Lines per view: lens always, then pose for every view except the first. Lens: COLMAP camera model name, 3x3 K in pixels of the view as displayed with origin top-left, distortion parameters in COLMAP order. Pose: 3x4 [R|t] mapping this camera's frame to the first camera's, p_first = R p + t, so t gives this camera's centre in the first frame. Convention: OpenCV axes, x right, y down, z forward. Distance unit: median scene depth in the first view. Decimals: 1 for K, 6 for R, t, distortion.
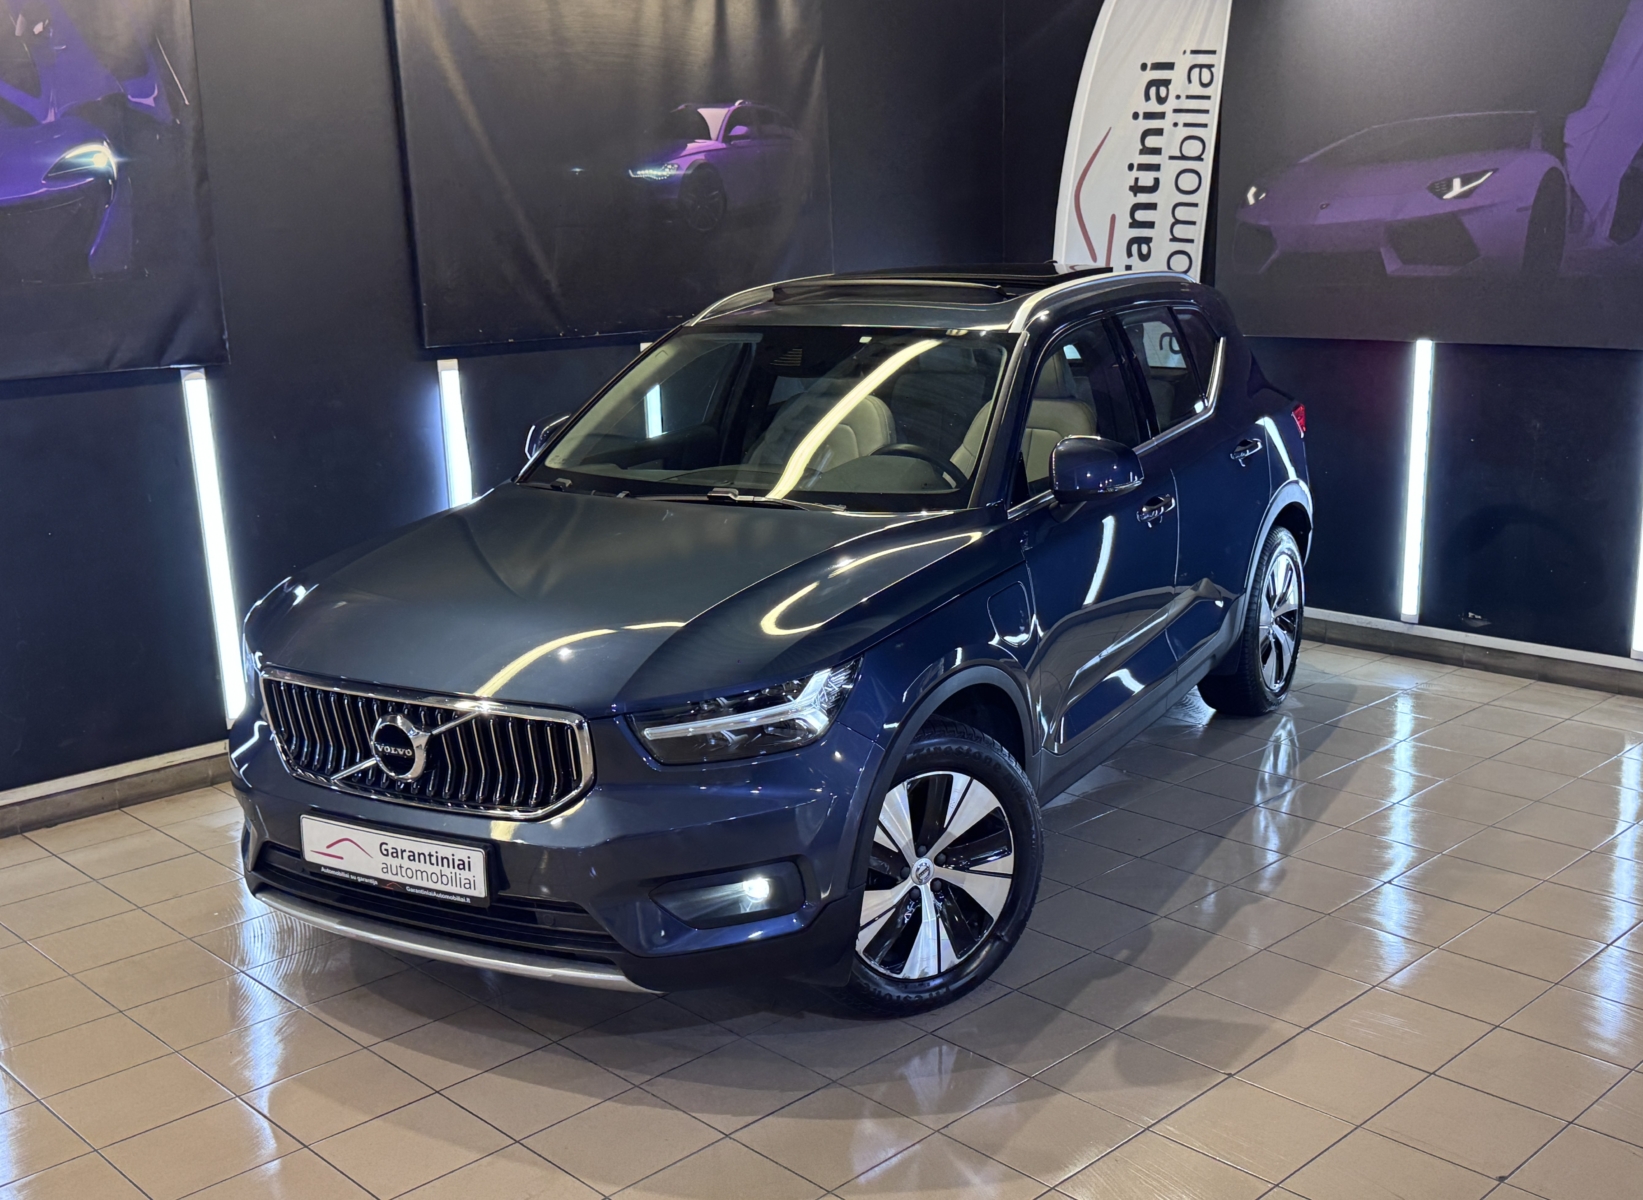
lens RADIAL K [[1595.0, 0, 821.5], [0, 1595.0, 600.0], [0, 0, 1]] dist [-0.003129, -0.000412]
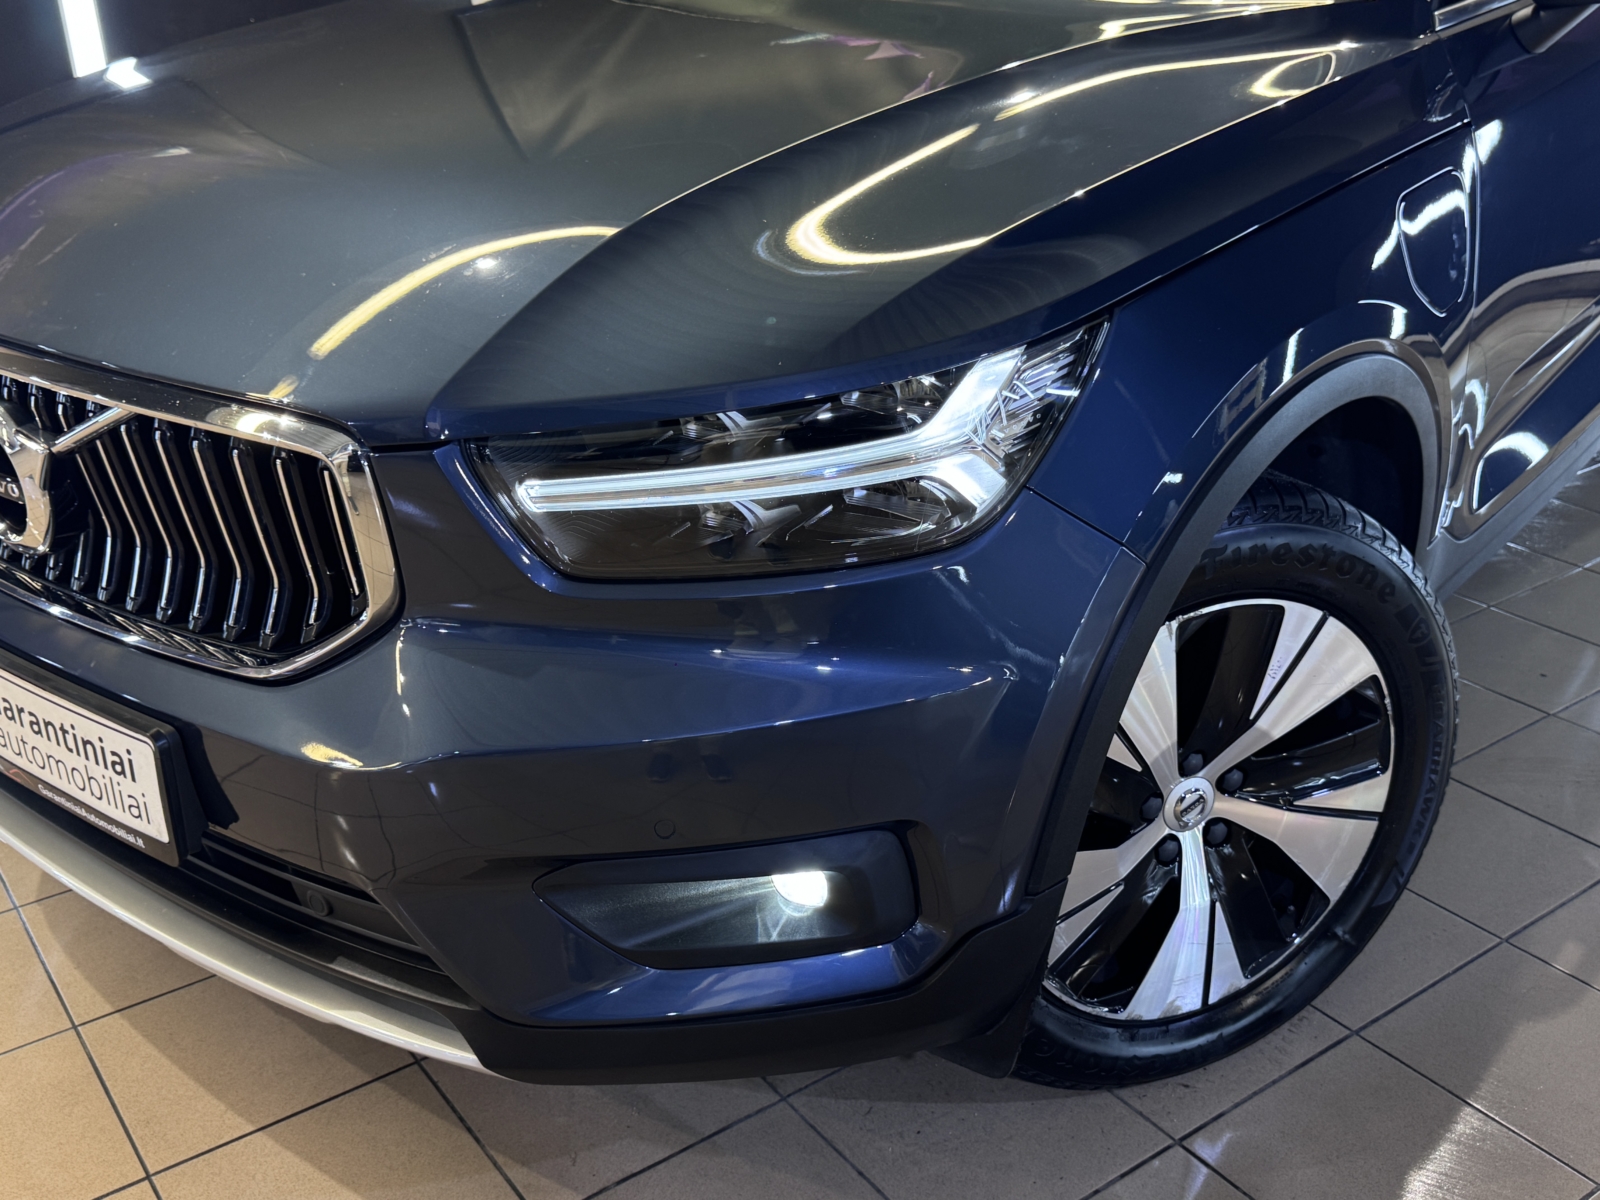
lens RADIAL K [[1626.4, 0, 851.4], [0, 1626.4, 665.5], [0, 0, 1]] dist [0.227226, -0.694598]
pose [[0.993570, 0.075650, -0.084233, 0.003717], [-0.051459, 0.964455, 0.259189, 0.014743], [0.100846, -0.253188, 0.962147, 0.555370]]
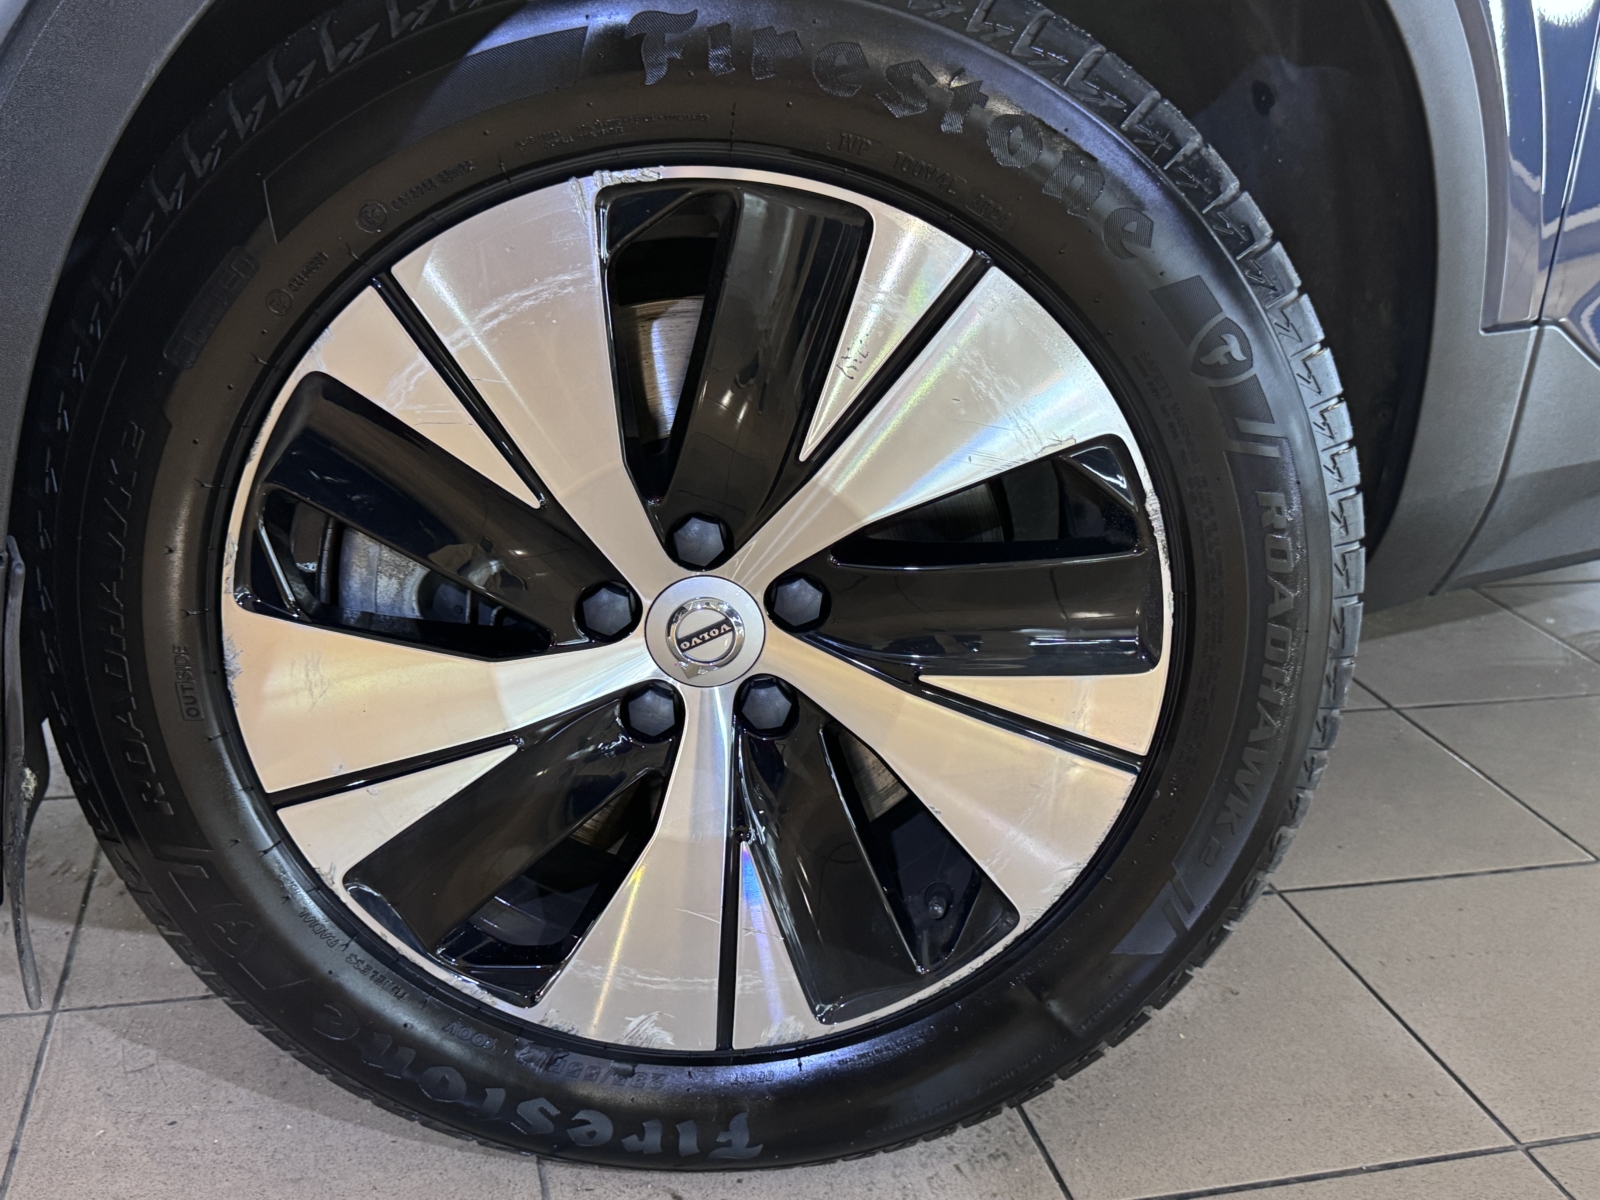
lens RADIAL K [[1639.7, 0, 800.0], [0, 1639.7, 600.0], [0, 0, 1]] dist [0.011650, 0.014462]
pose [[0.867151, 0.255554, -0.427482, 0.177364], [-0.173094, 0.959455, 0.222450, 0.112993], [0.466998, -0.118903, 0.876228, 0.813460]]
